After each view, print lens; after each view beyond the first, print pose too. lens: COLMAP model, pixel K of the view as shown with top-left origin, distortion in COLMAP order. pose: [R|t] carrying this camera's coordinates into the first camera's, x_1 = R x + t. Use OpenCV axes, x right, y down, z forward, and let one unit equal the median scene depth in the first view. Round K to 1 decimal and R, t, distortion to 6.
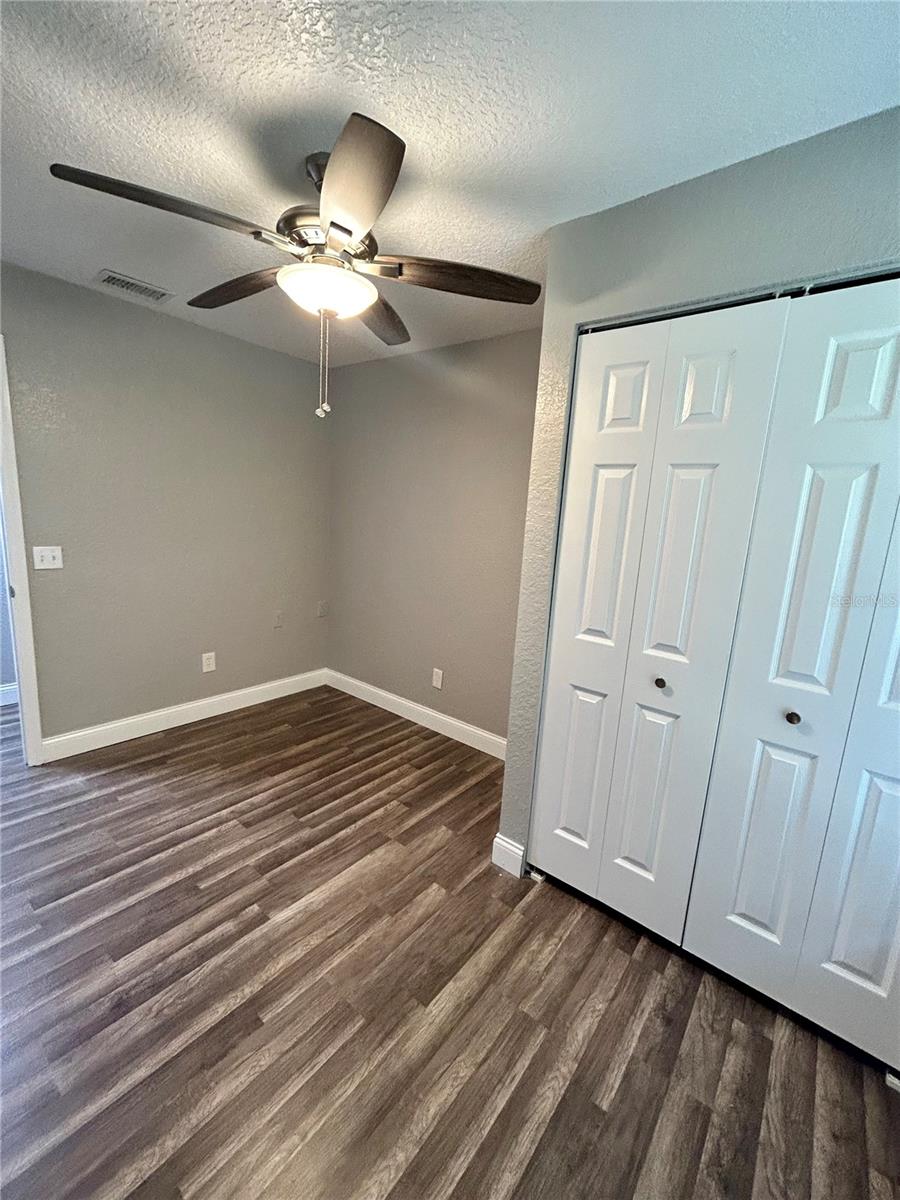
lens RADIAL K [[485.9, 0, 448.8], [0, 485.9, 601.7], [0, 0, 1]] dist [0.001416, 0.000061]
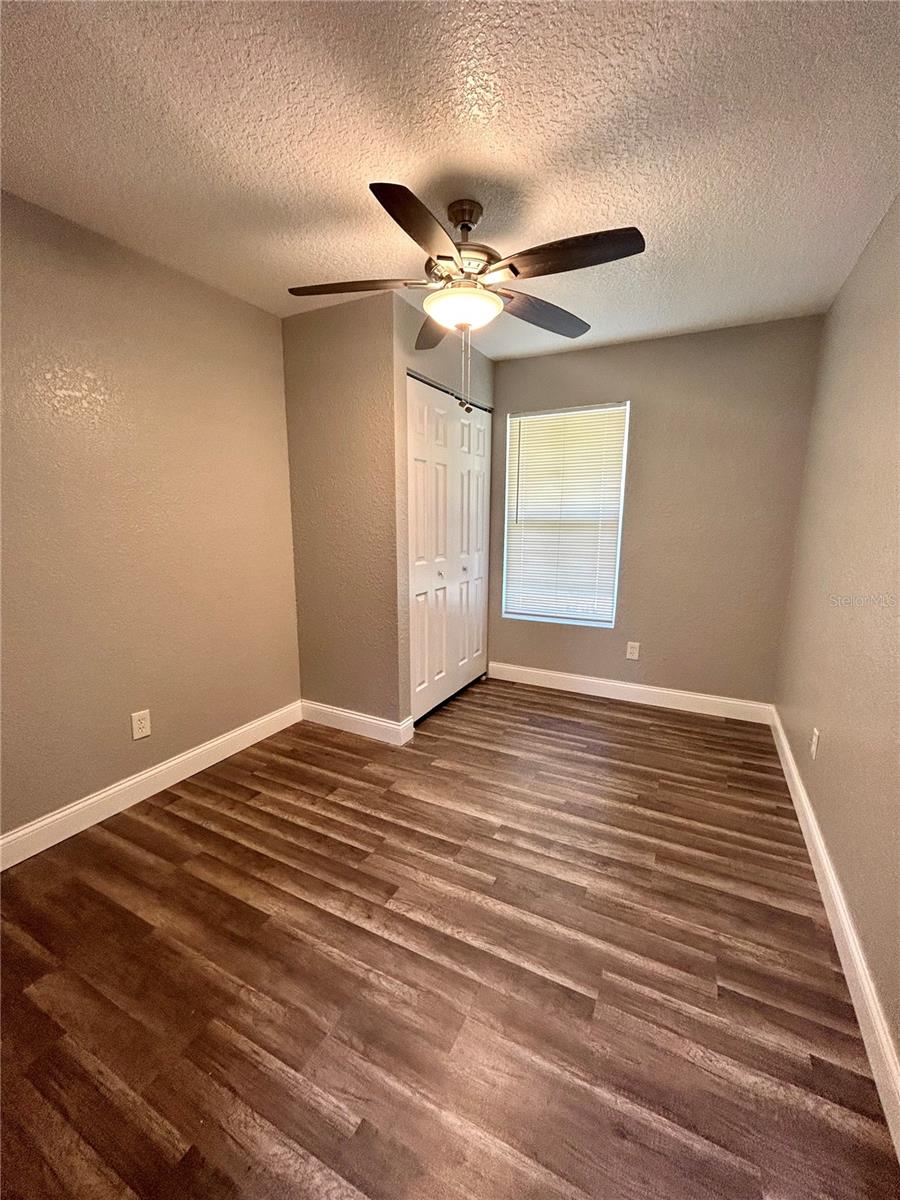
lens RADIAL K [[485.9, 0, 450.1], [0, 485.9, 599.7], [0, 0, 1]] dist [0.001416, 0.000061]
pose [[-0.202067, -0.241157, 0.949217, -1.633206], [0.150761, 0.949998, 0.273450, -0.307919], [-0.967698, 0.198360, -0.155606, 1.419189]]
